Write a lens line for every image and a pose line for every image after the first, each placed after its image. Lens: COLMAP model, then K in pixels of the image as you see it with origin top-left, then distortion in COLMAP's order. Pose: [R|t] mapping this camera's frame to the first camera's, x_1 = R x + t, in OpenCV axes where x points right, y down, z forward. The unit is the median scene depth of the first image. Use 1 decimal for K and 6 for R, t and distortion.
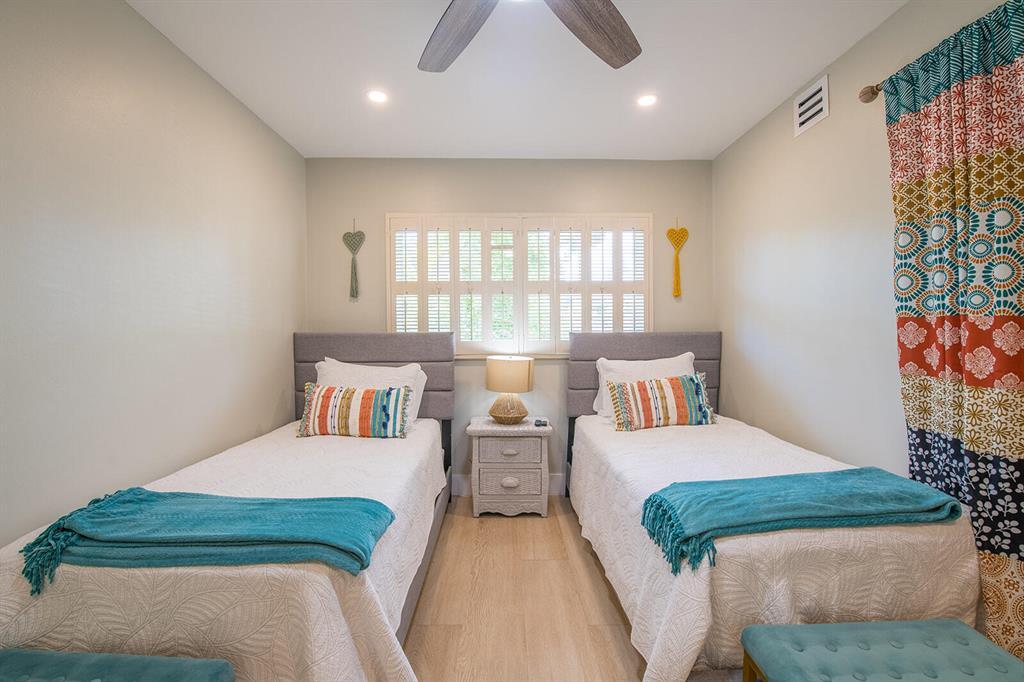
lens RADIAL K [[440.6, 0, 507.9], [0, 440.6, 333.5], [0, 0, 1]] dist [-0.009089, -0.004420]
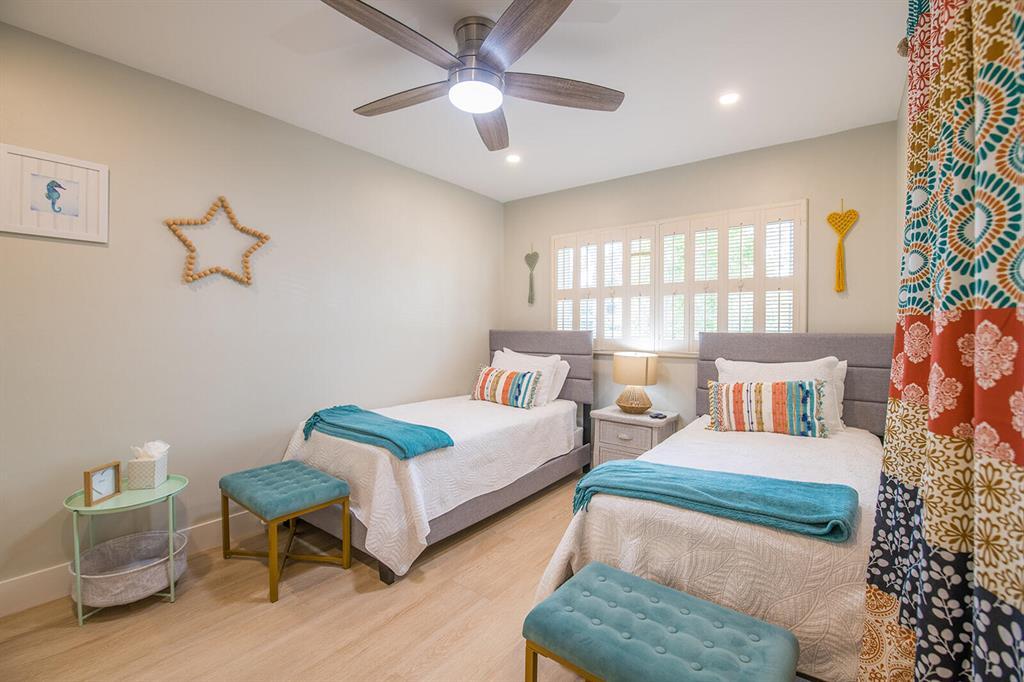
lens RADIAL K [[440.6, 0, 513.7], [0, 440.6, 332.8], [0, 0, 1]] dist [-0.009089, -0.004420]
pose [[0.782823, 0.012948, -0.622110, 0.513606], [-0.012586, 0.999908, 0.004973, -0.000650], [0.622117, 0.003937, 0.782914, -0.068864]]
